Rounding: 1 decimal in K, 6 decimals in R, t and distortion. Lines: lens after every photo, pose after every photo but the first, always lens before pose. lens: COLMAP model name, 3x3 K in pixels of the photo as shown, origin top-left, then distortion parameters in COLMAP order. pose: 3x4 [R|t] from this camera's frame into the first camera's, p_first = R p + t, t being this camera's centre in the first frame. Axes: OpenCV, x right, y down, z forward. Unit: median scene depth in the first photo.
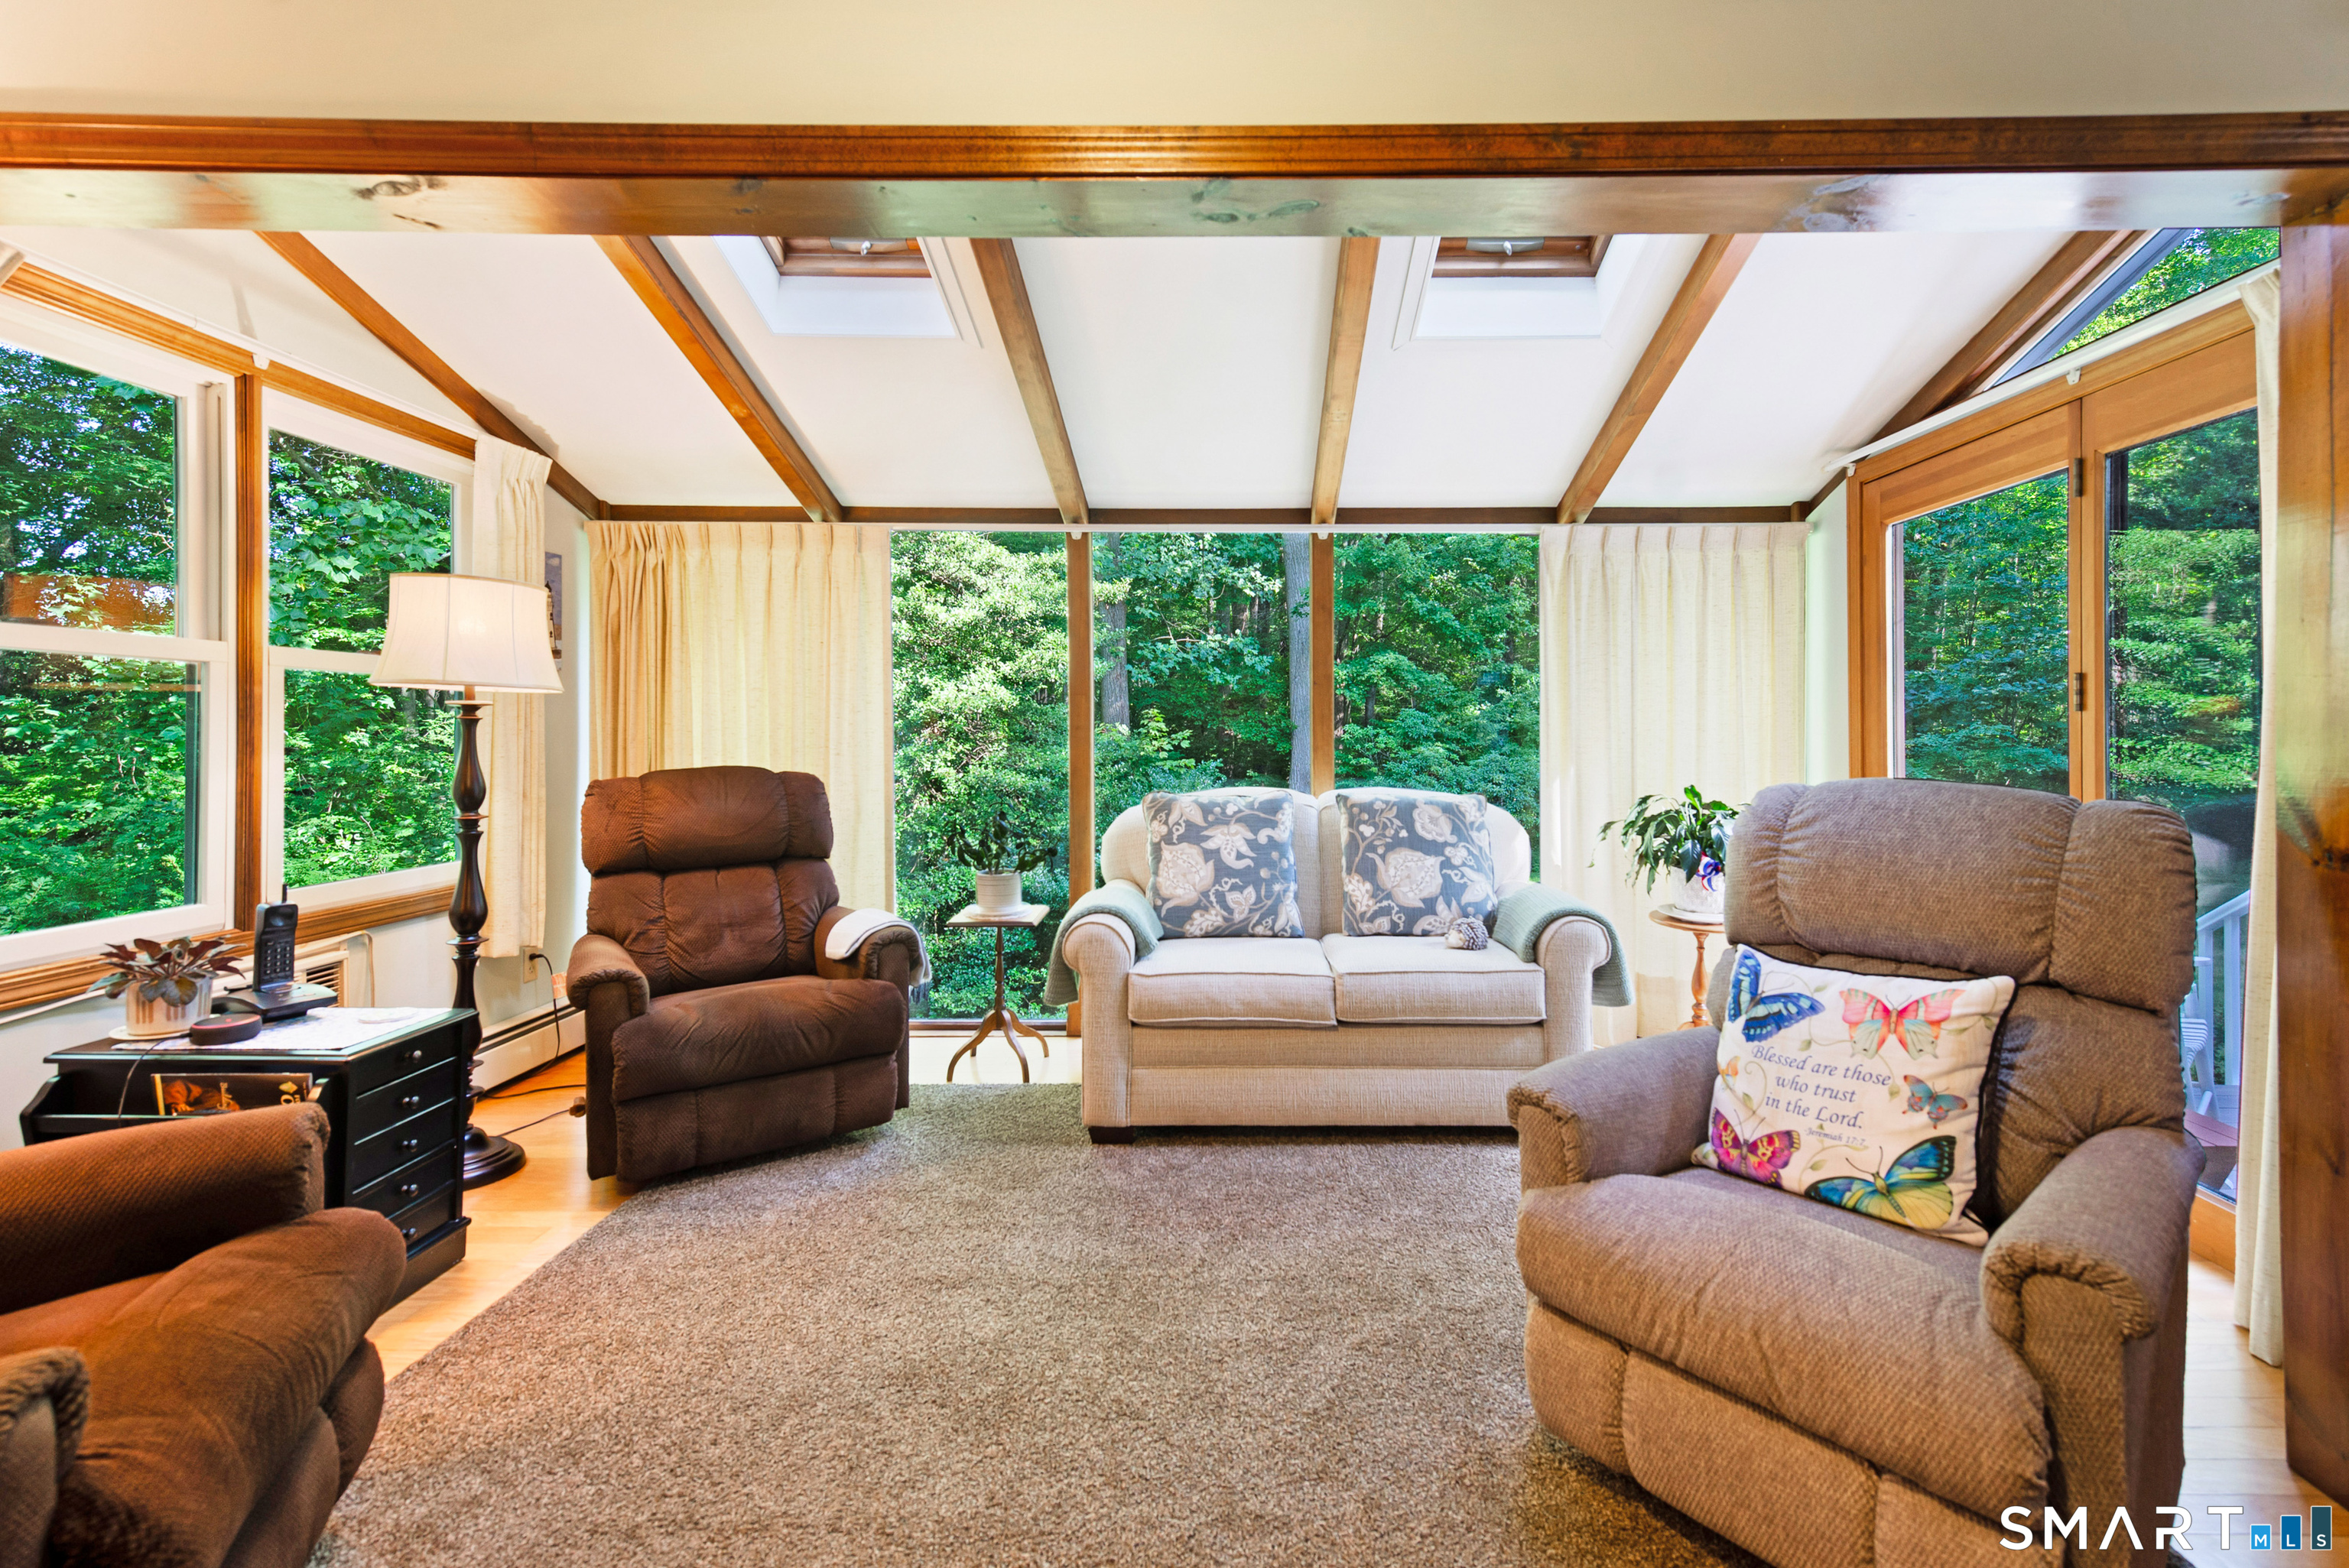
lens RADIAL K [[1034.7, 0, 1238.5], [0, 1034.7, 729.6], [0, 0, 1]] dist [0.008794, -0.000013]
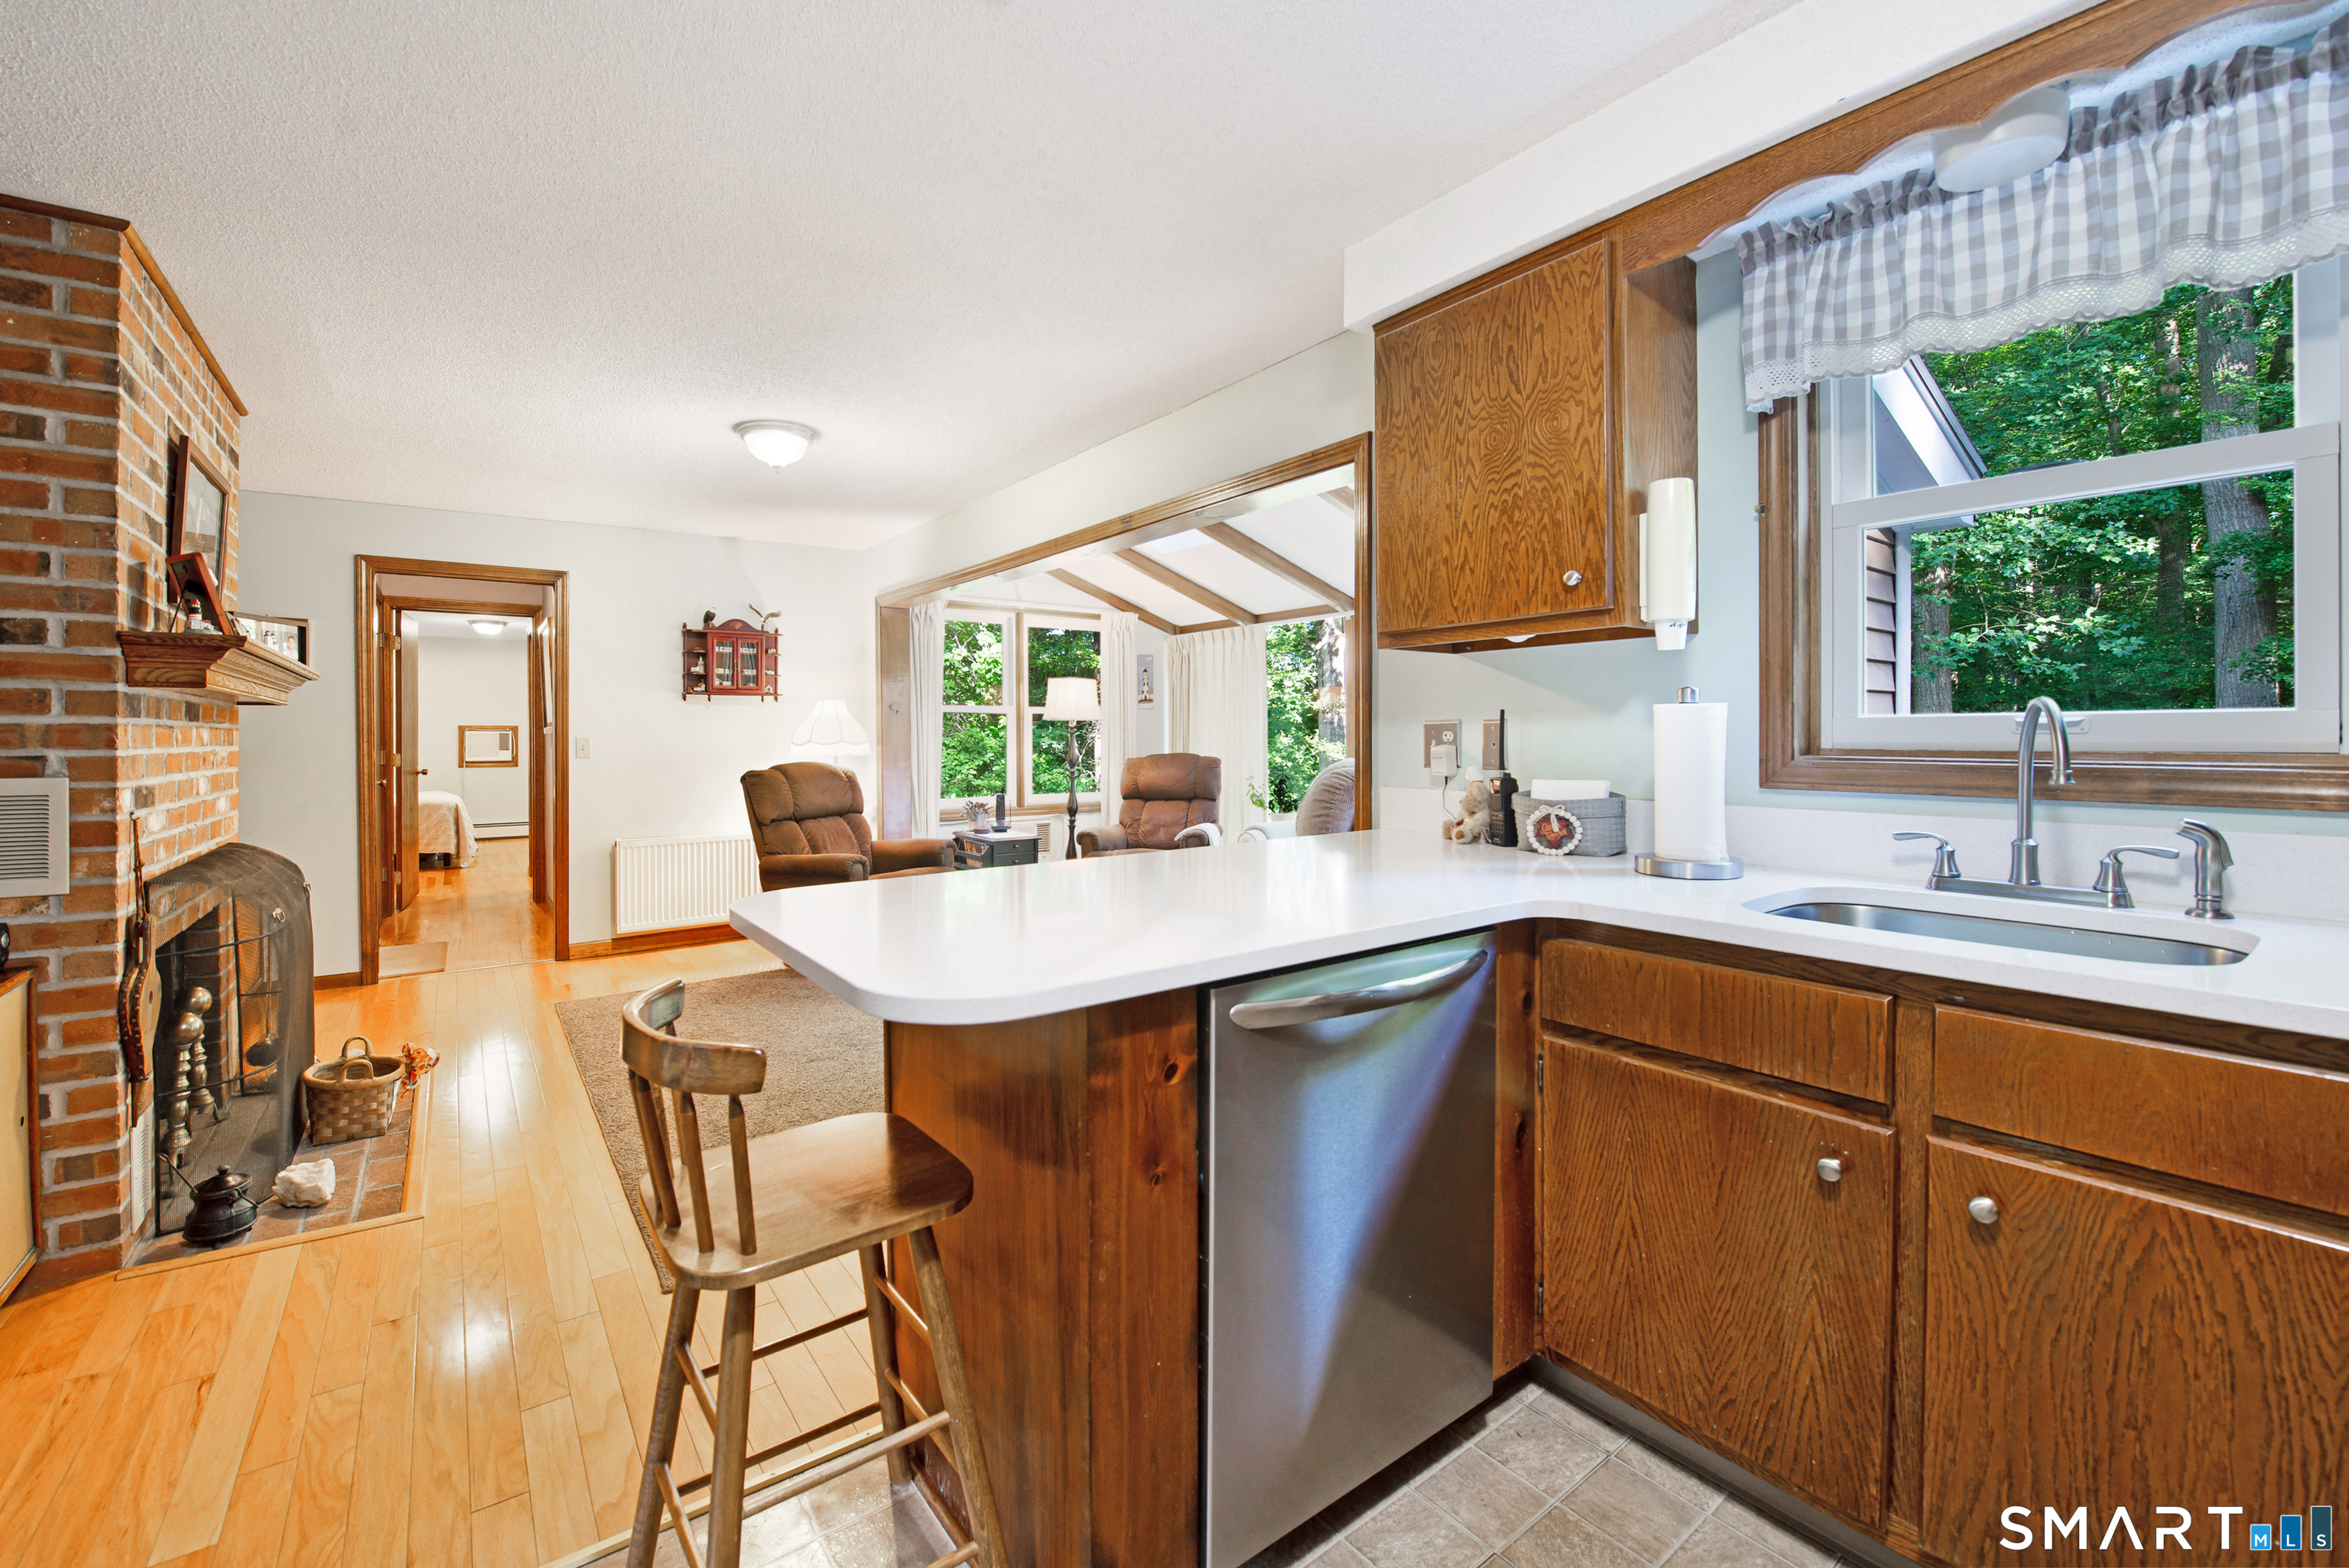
lens RADIAL K [[976.1, 0, 1147.6], [0, 976.1, 771.4], [0, 0, 1]] dist [-0.012177, -0.000083]
pose [[0.578992, 0.024179, -0.814974, 1.039963], [0.005570, 0.999420, 0.033608, 0.004852], [0.815314, -0.023998, 0.578521, -0.188167]]
